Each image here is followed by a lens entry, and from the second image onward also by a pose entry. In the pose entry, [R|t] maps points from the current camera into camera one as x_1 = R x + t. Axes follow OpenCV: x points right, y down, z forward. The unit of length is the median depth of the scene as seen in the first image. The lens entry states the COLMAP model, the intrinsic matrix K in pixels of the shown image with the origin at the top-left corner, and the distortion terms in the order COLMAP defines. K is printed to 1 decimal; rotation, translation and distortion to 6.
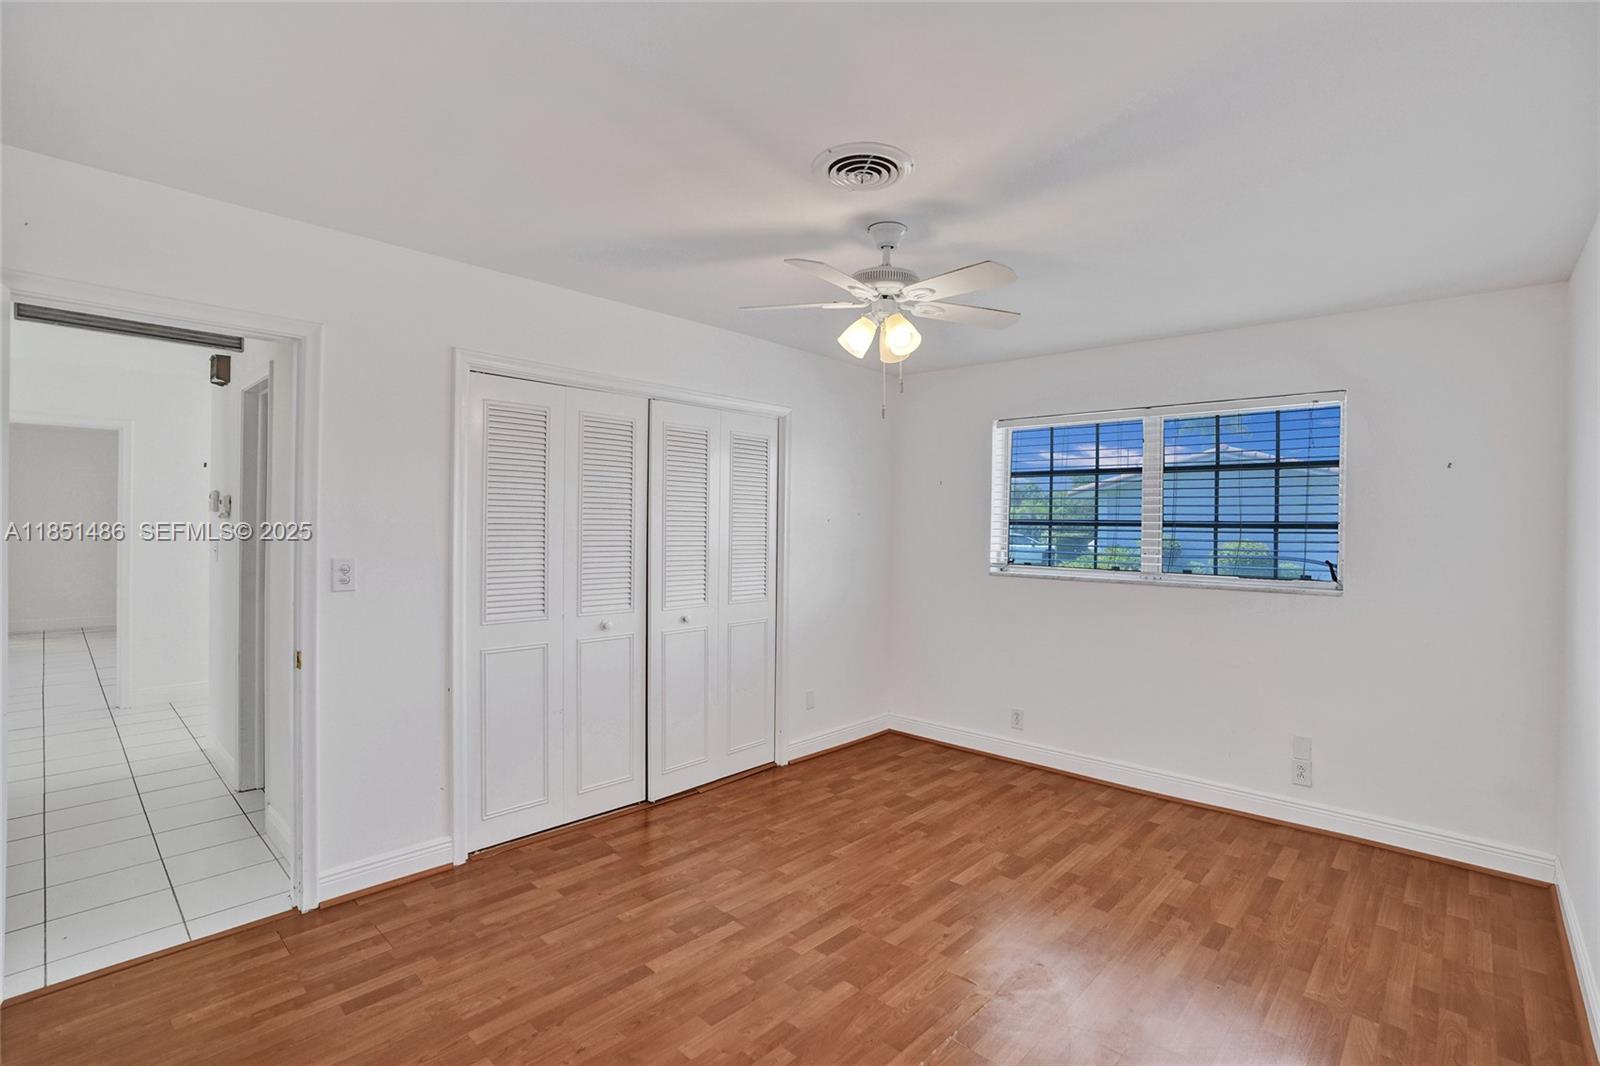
lens RADIAL K [[754.2, 0, 806.2], [0, 754.2, 528.3], [0, 0, 1]] dist [-0.063417, 0.023180]
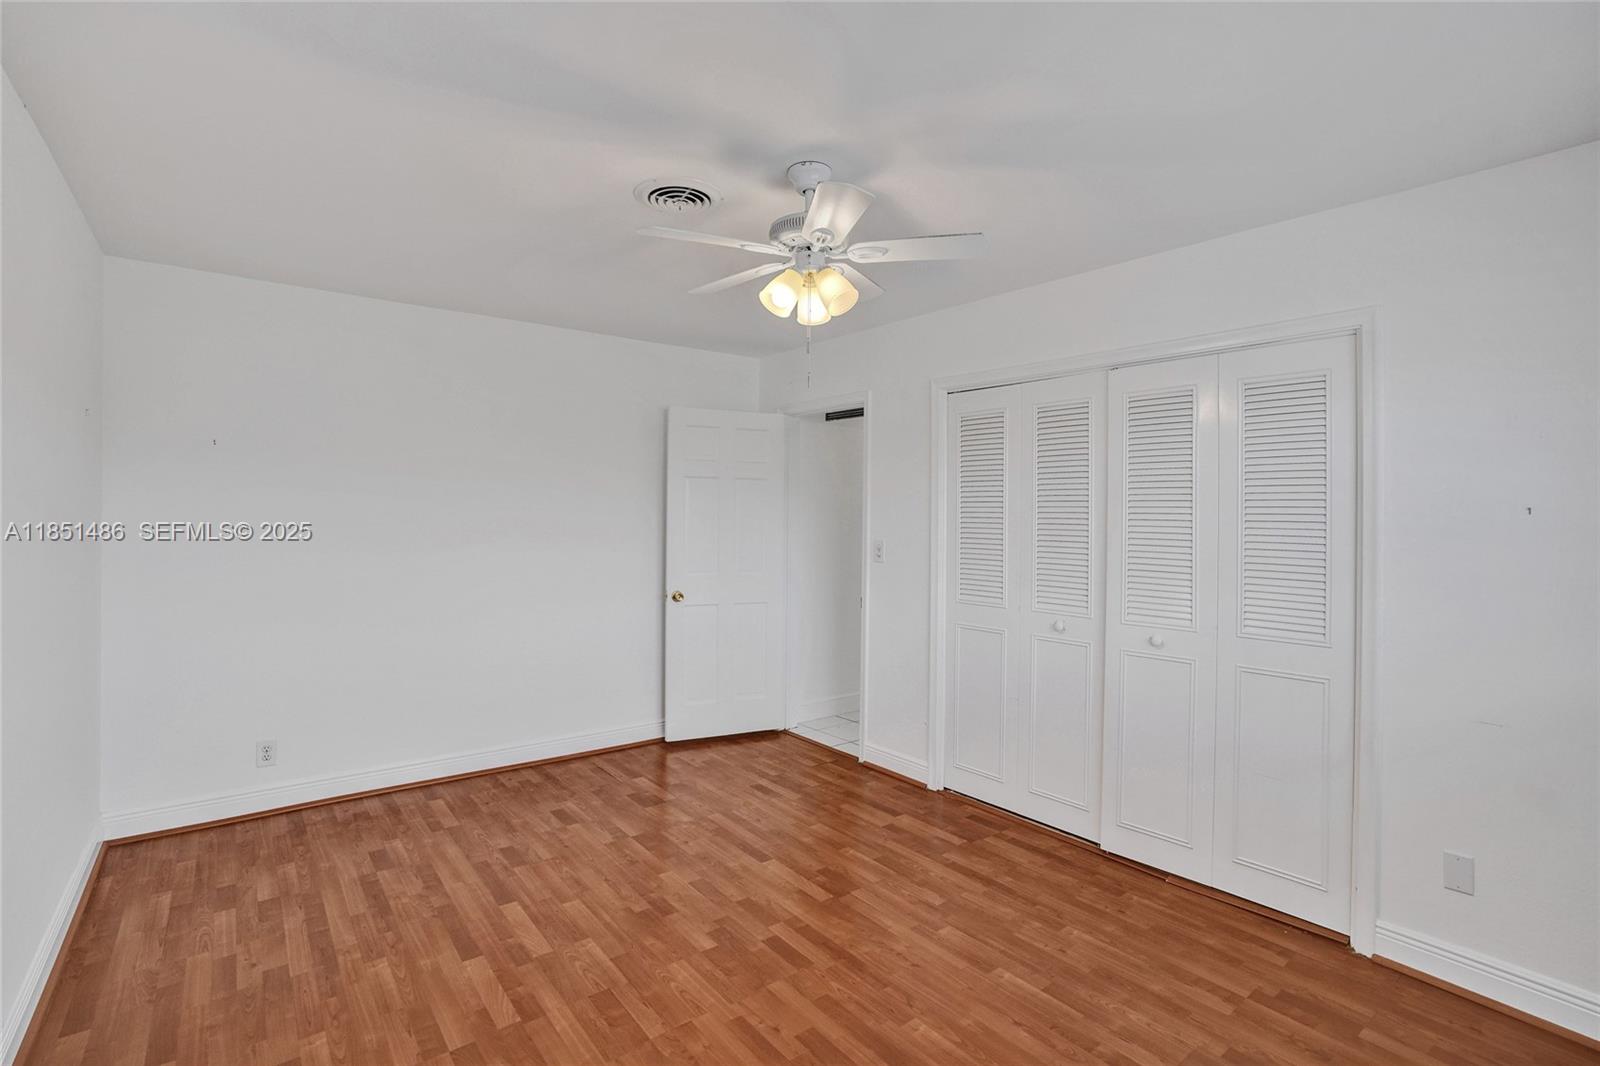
lens RADIAL K [[754.2, 0, 806.2], [0, 754.2, 528.3], [0, 0, 1]] dist [-0.063417, 0.023180]
pose [[-0.157556, -0.000616, -0.987510, 0.927948], [-0.020489, 0.999787, 0.002645, 0.014503], [0.987297, 0.020650, -0.157535, 1.110434]]
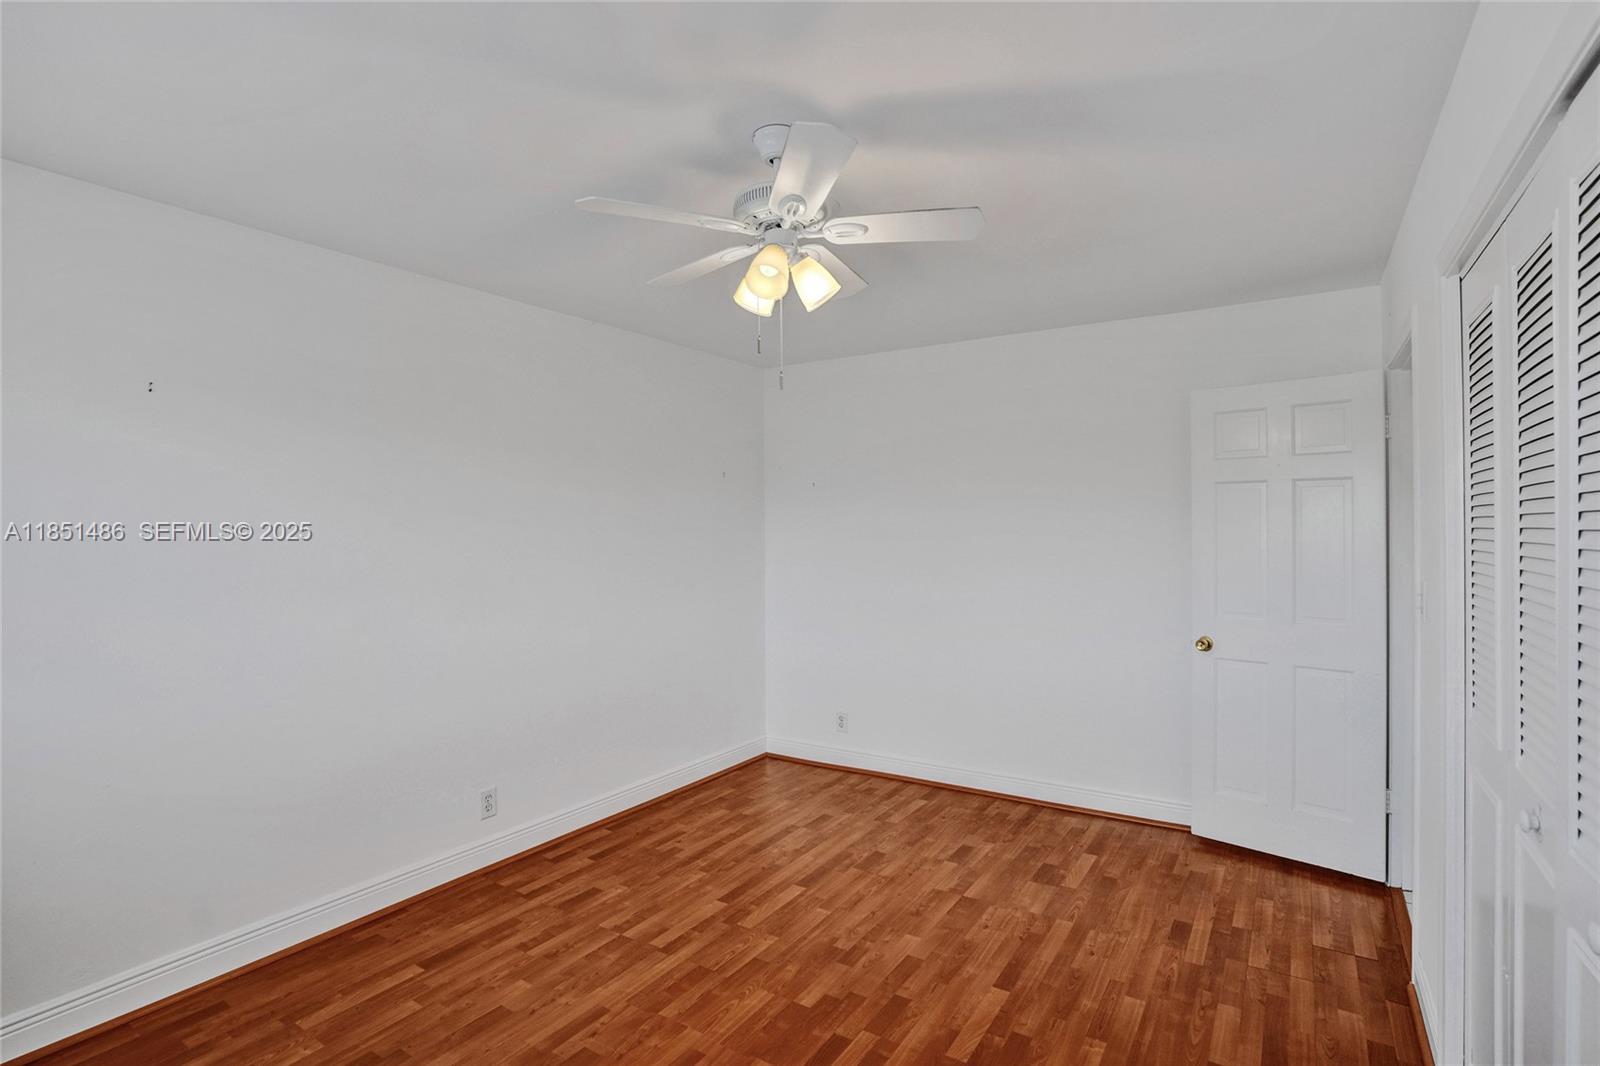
lens RADIAL K [[754.2, 0, 806.2], [0, 754.2, 528.3], [0, 0, 1]] dist [-0.063417, 0.023180]
pose [[-0.984929, -0.009913, -0.172673, 0.202560], [-0.009869, 0.999951, -0.001116, -0.025218], [0.172675, 0.000605, -0.984979, 1.713627]]
